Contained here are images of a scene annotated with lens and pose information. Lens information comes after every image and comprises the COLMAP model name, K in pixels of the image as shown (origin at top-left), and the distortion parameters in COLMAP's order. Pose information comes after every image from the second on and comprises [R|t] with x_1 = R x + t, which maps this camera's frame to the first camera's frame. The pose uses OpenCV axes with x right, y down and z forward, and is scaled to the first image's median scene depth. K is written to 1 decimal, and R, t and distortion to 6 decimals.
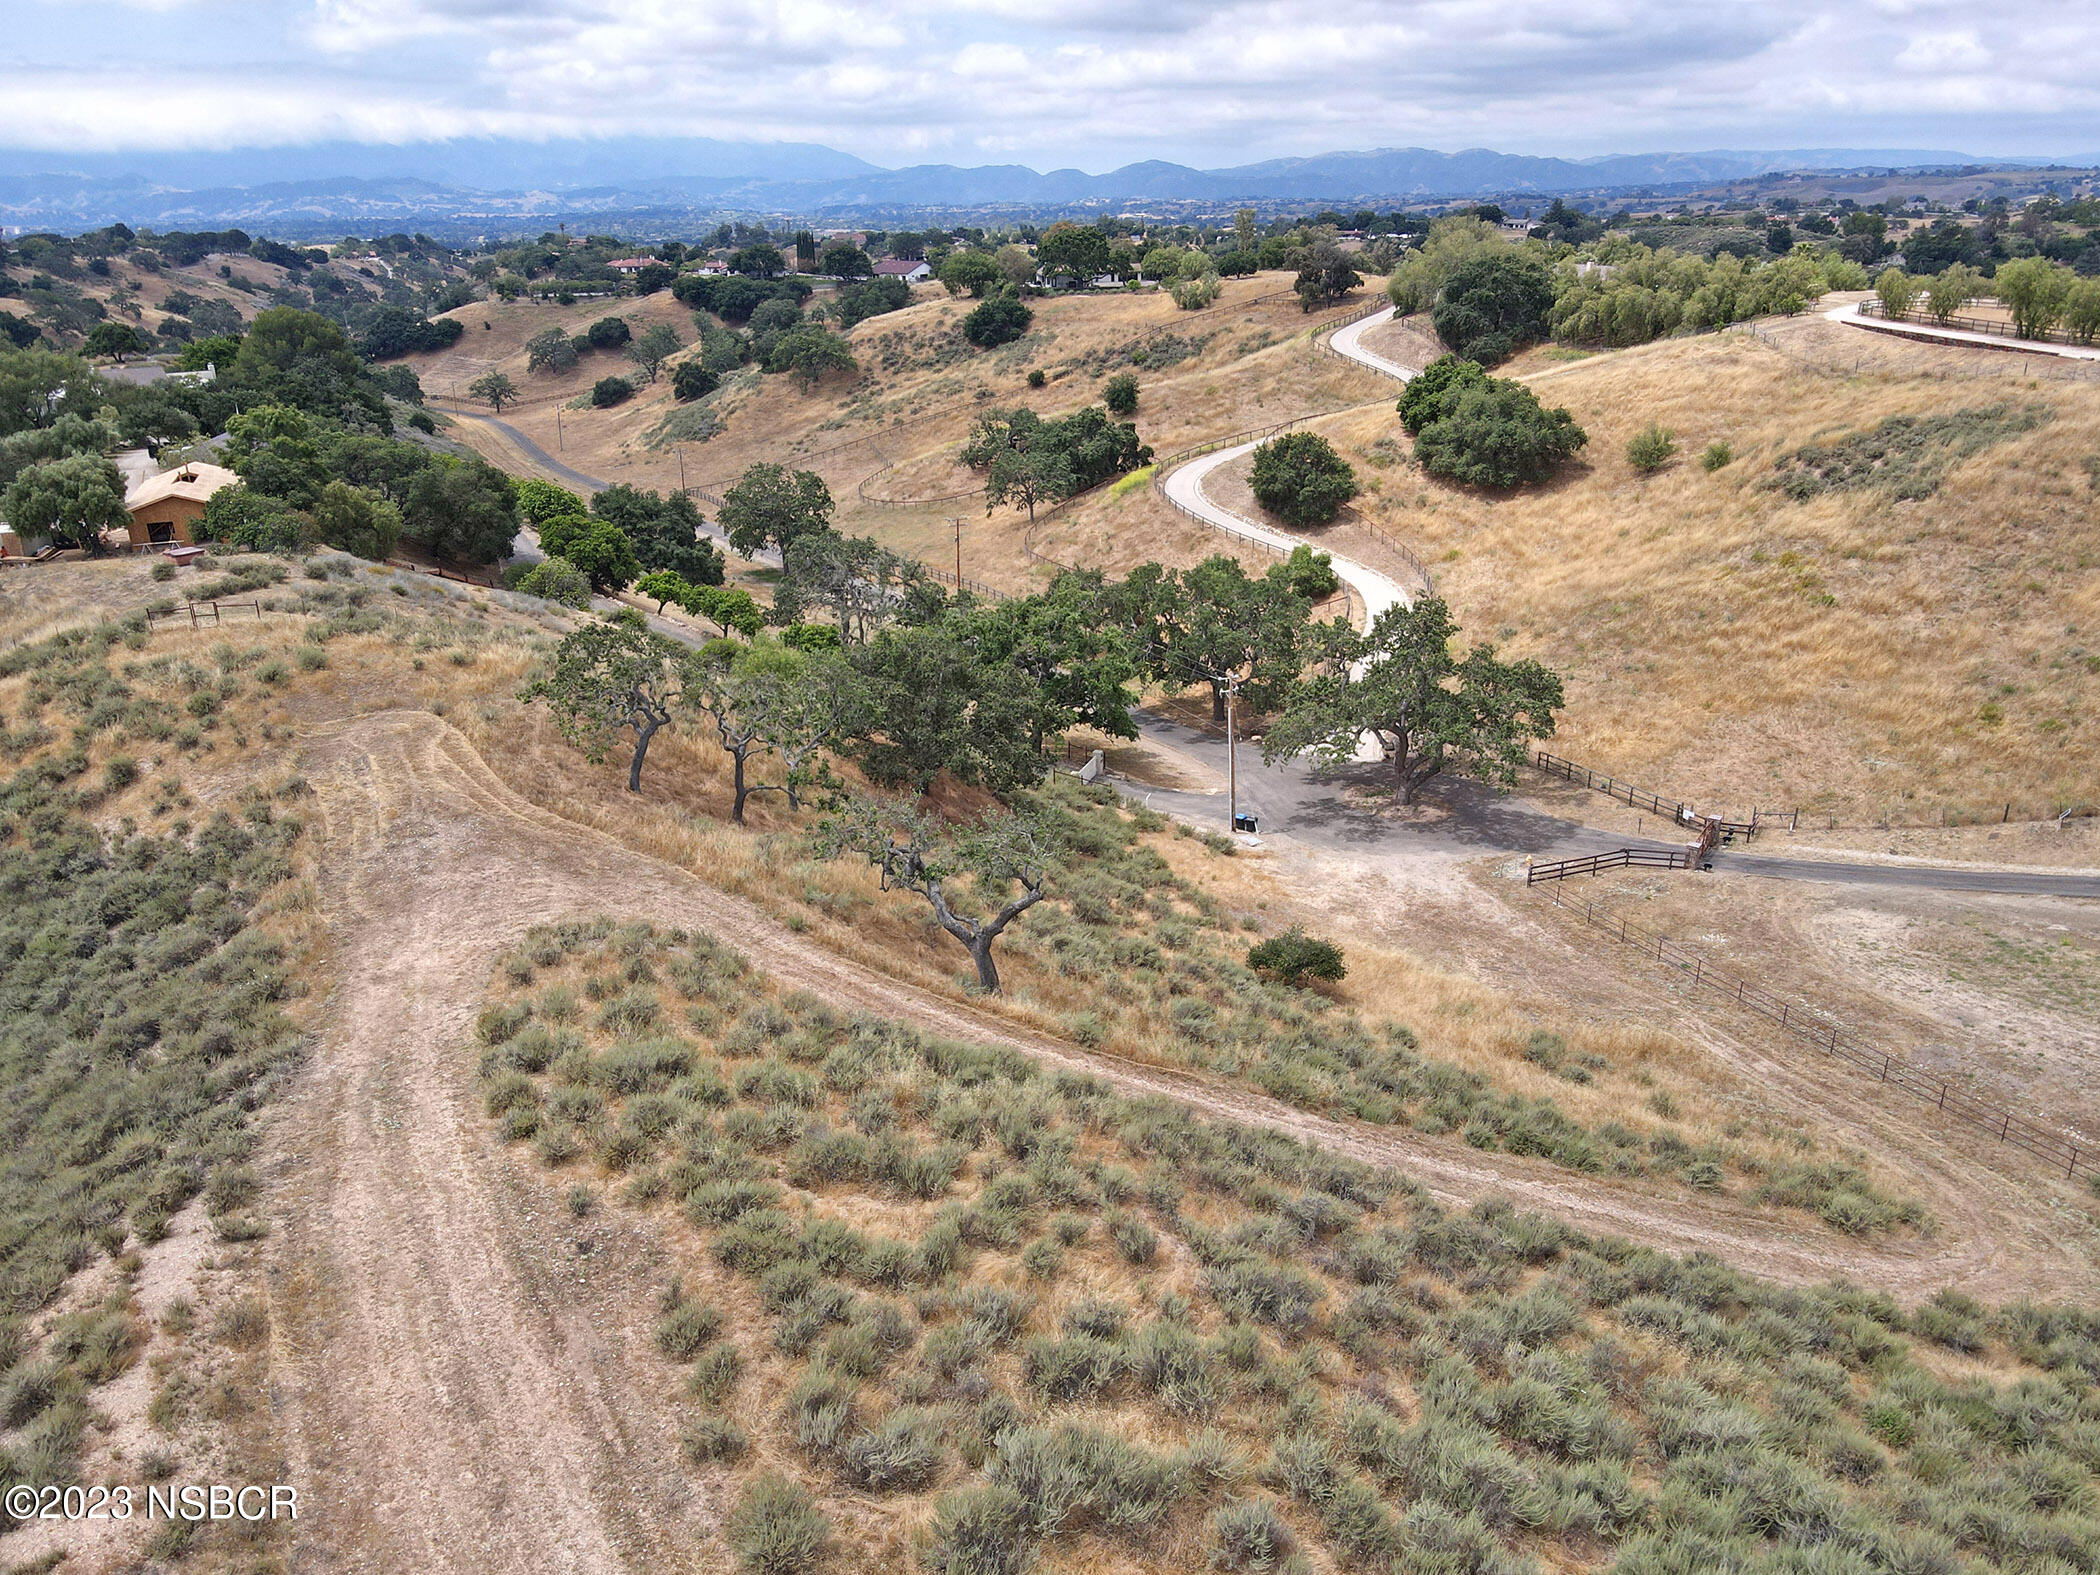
lens RADIAL K [[1541.5, 0, 1055.1], [0, 1541.5, 799.1], [0, 0, 1]] dist [0.009559, 0.008240]
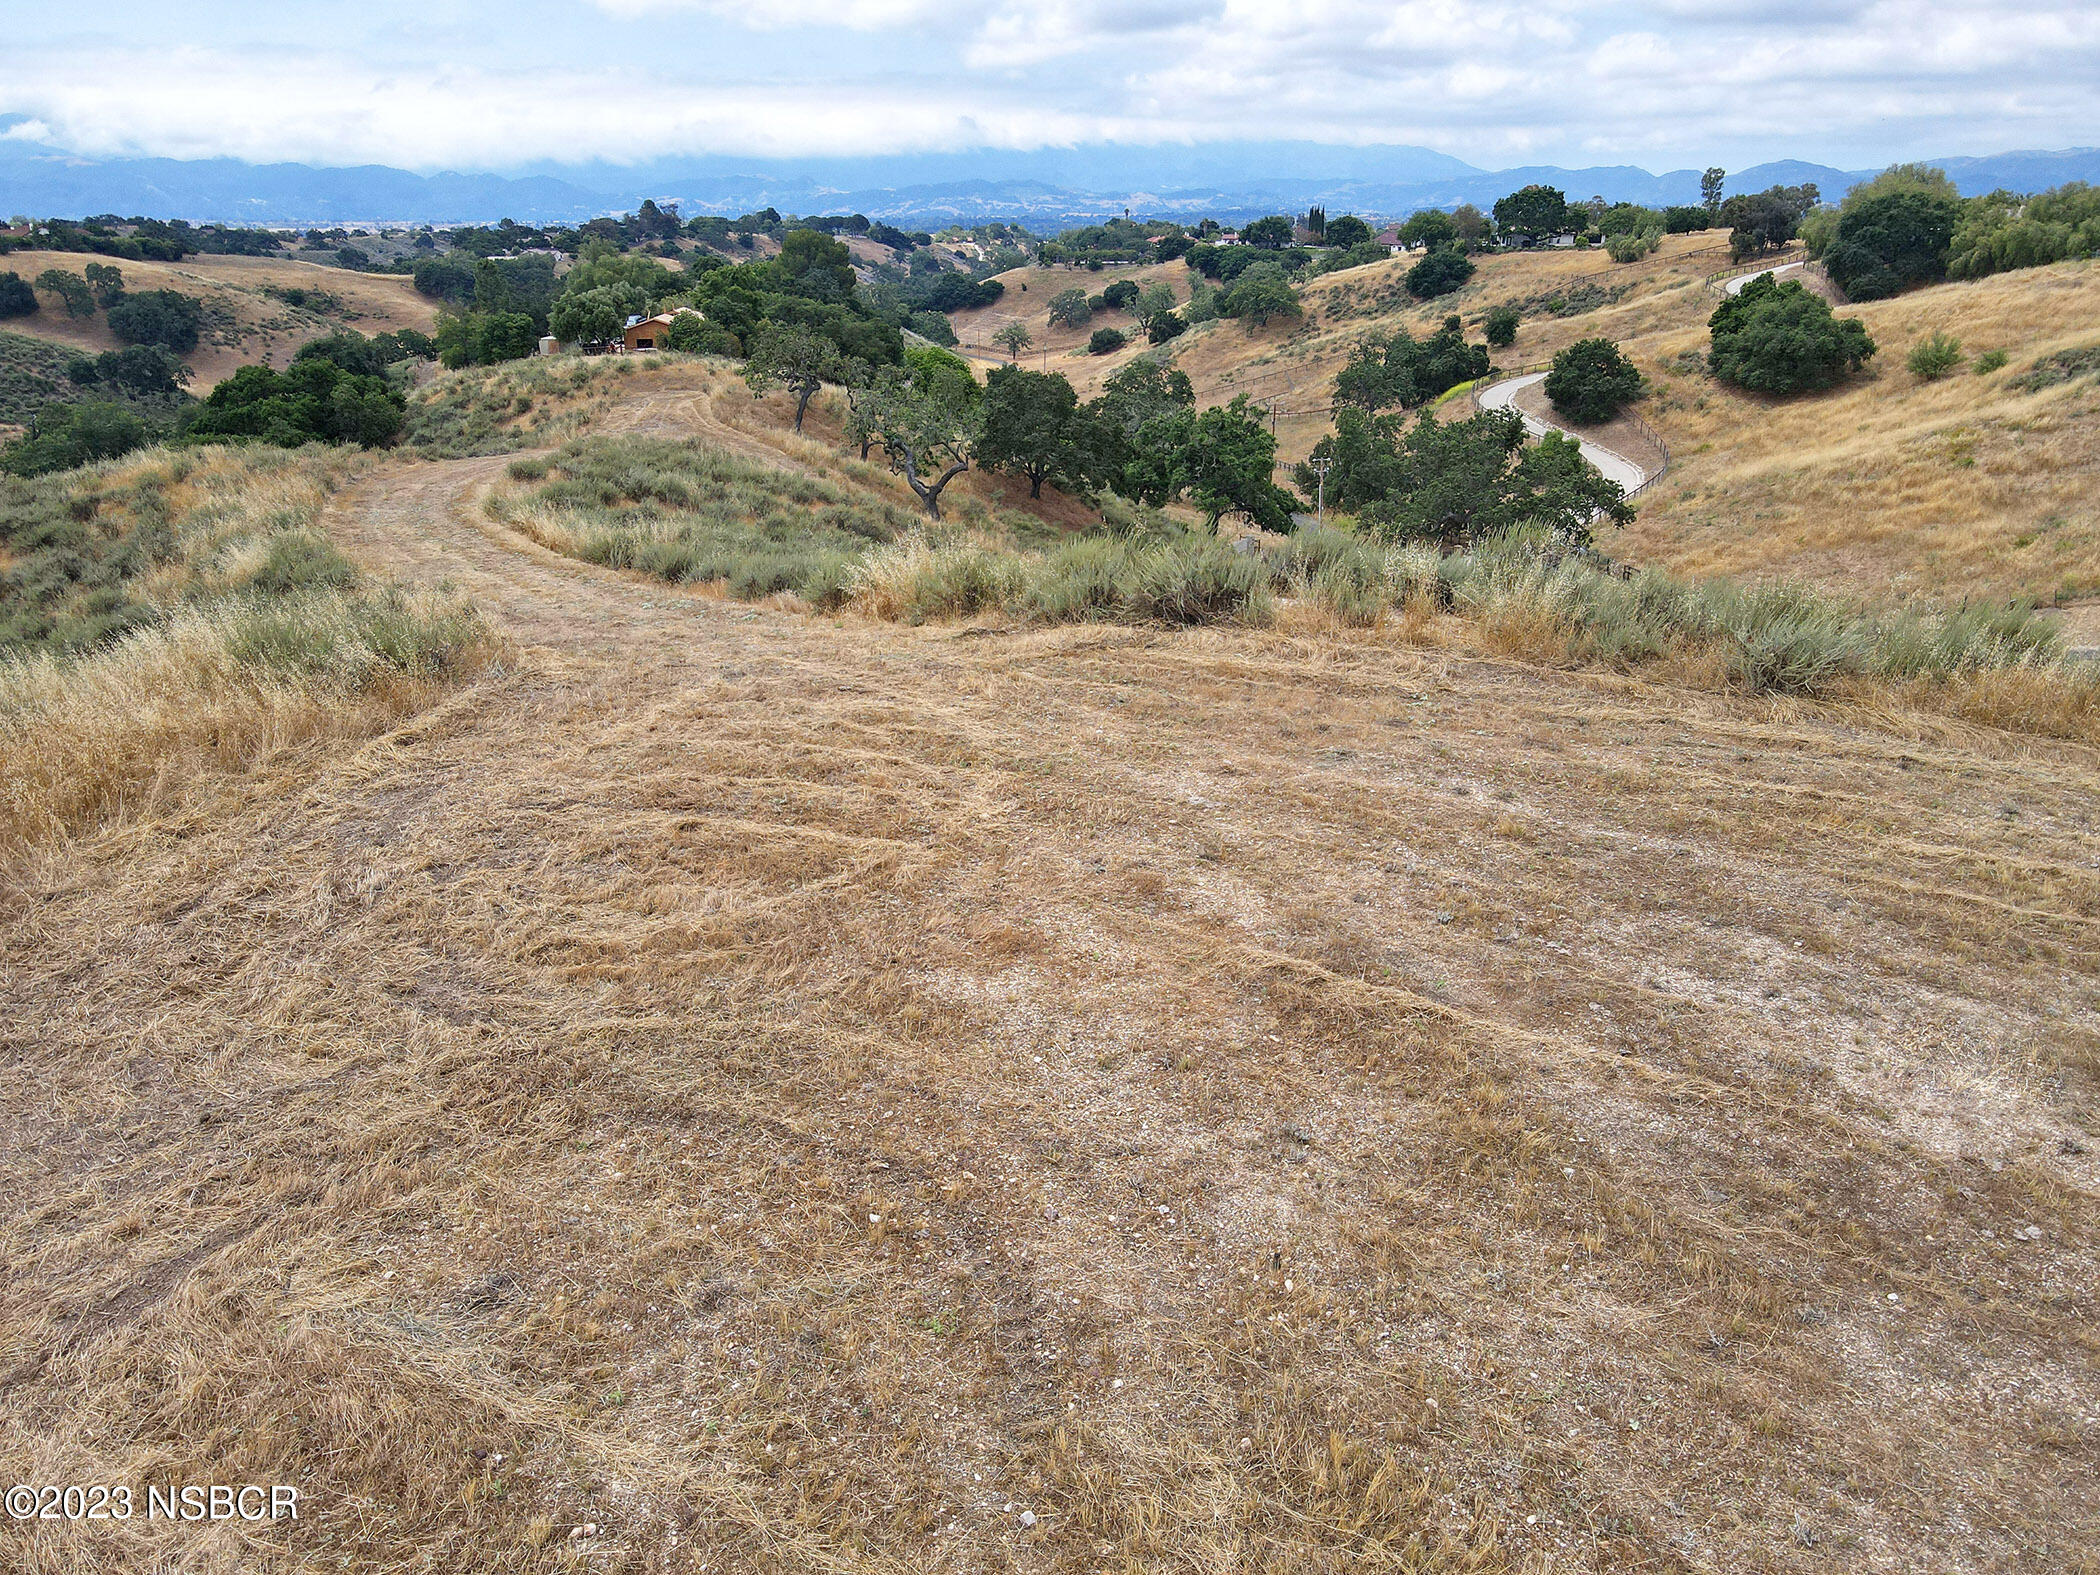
lens RADIAL K [[1541.5, 0, 1050.7], [0, 1541.5, 794.6], [0, 0, 1]] dist [0.009559, 0.008240]
pose [[0.936447, 0.133351, -0.324477, 0.115223], [-0.134782, 0.990709, 0.018172, 0.064918], [0.323885, 0.026716, 0.945719, -0.080747]]
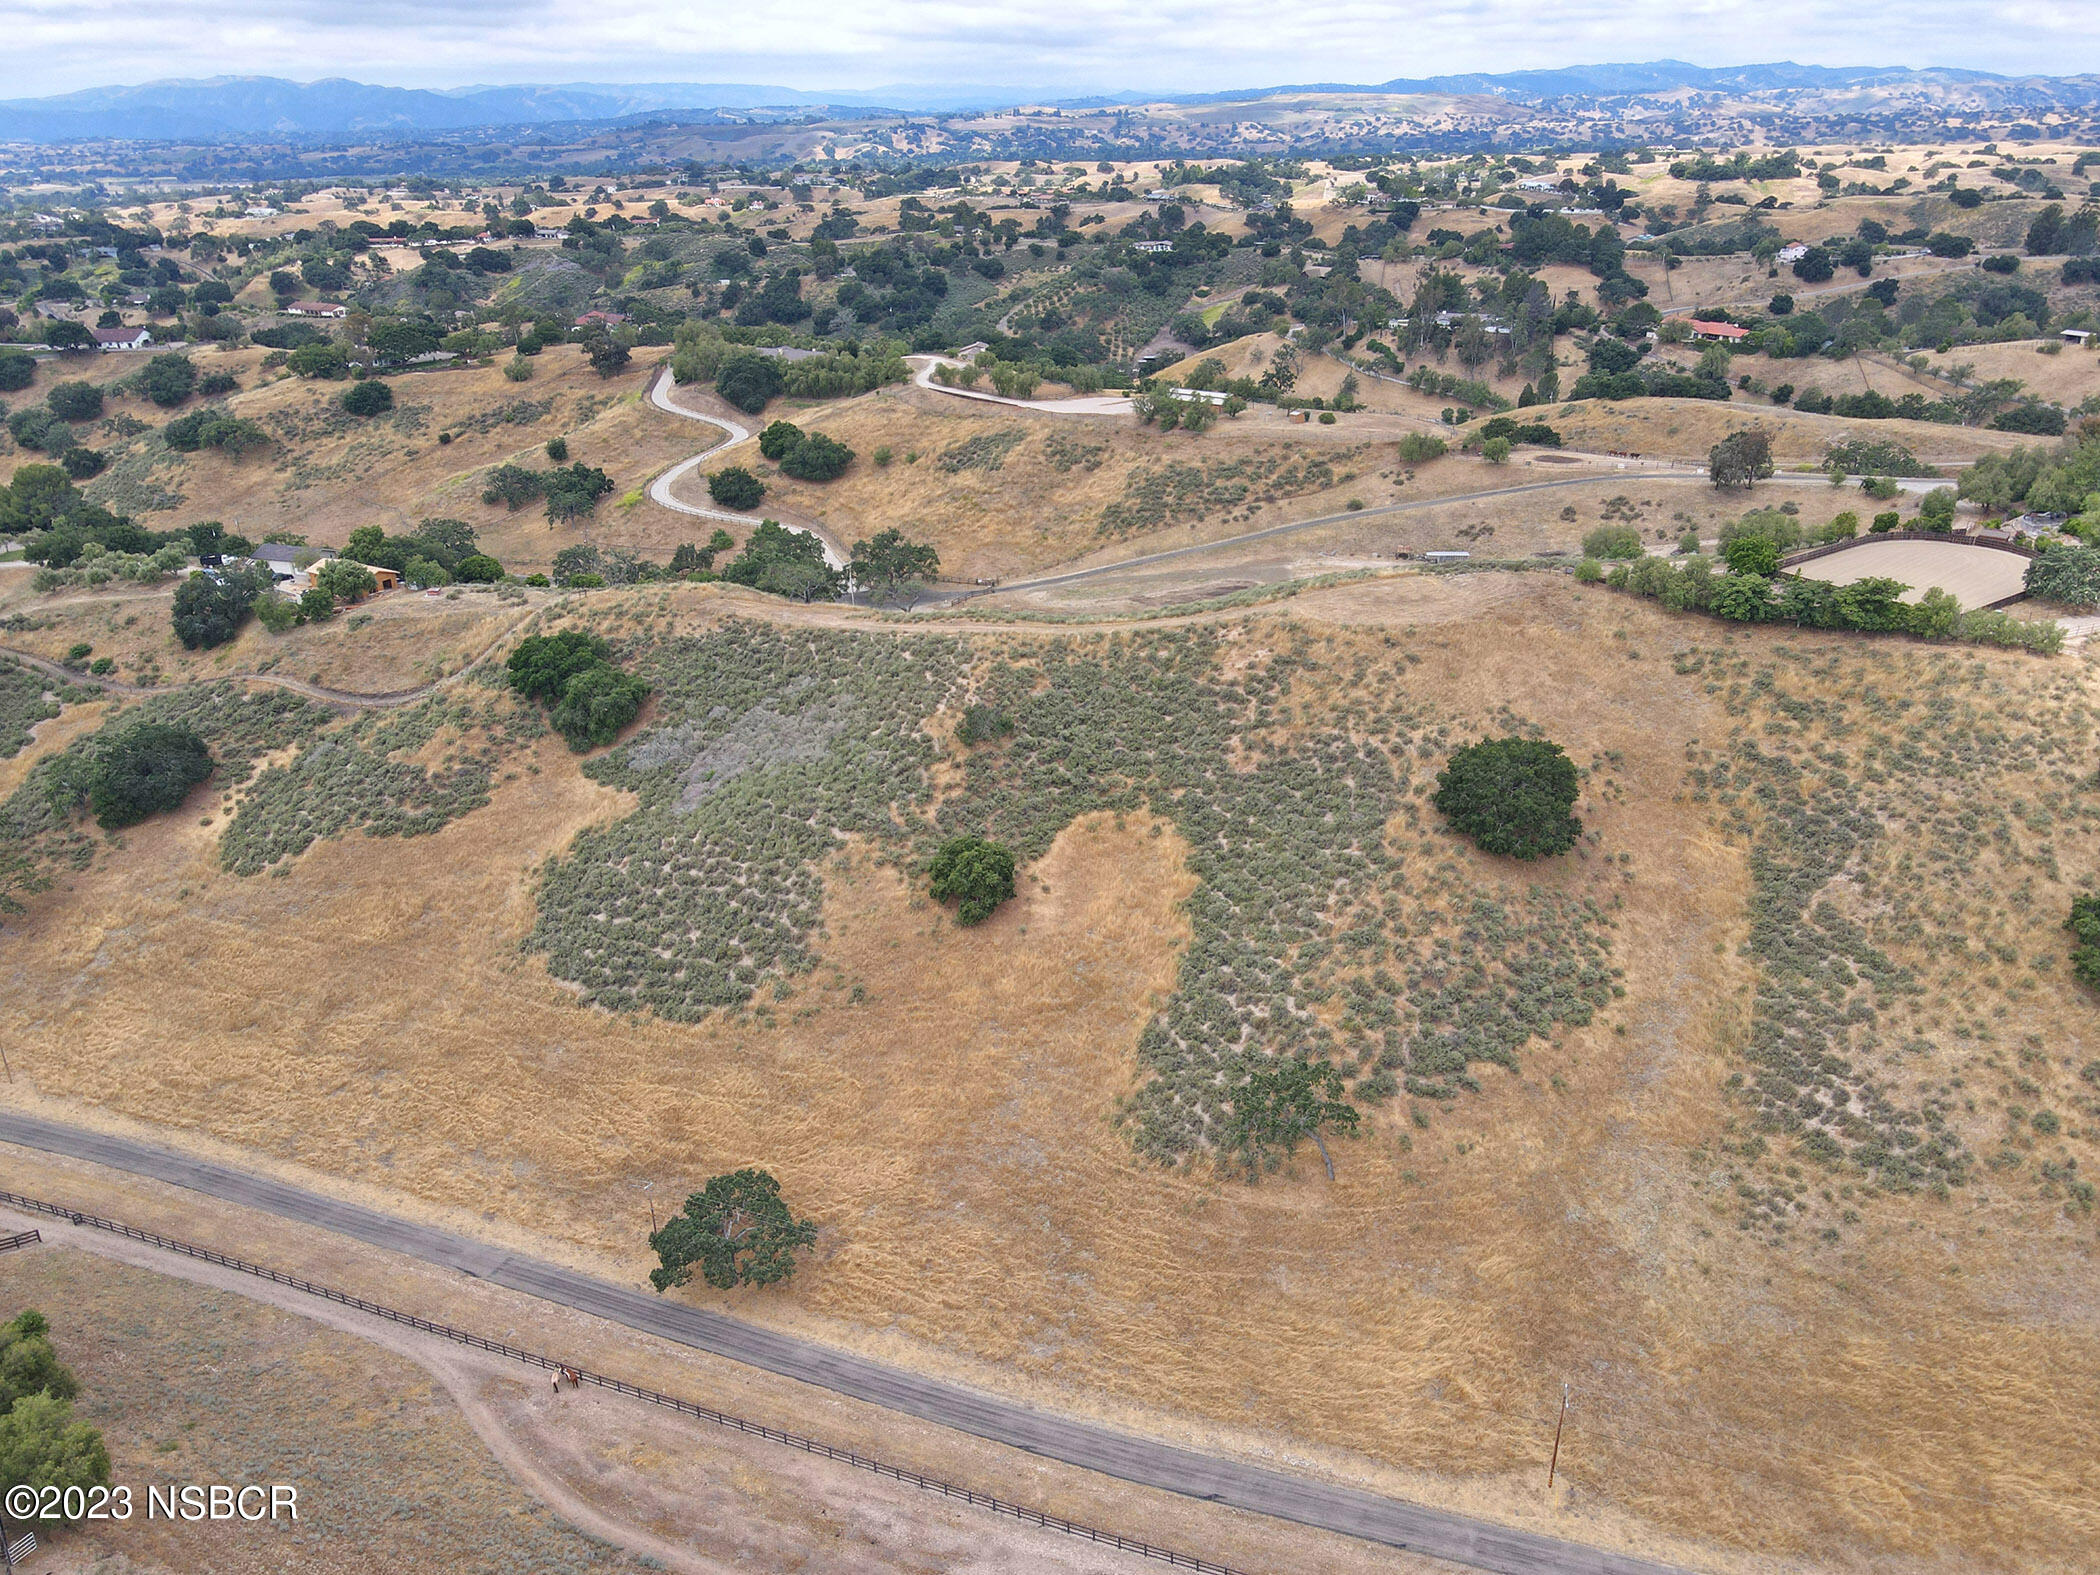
lens RADIAL K [[1541.5, 0, 1048.9], [0, 1541.5, 789.5], [0, 0, 1]] dist [0.009559, 0.008240]
pose [[0.797850, -0.246741, 0.550050, -0.459185], [0.228100, 0.968129, 0.103423, 0.044336], [-0.558038, 0.042950, 0.828703, -0.590537]]
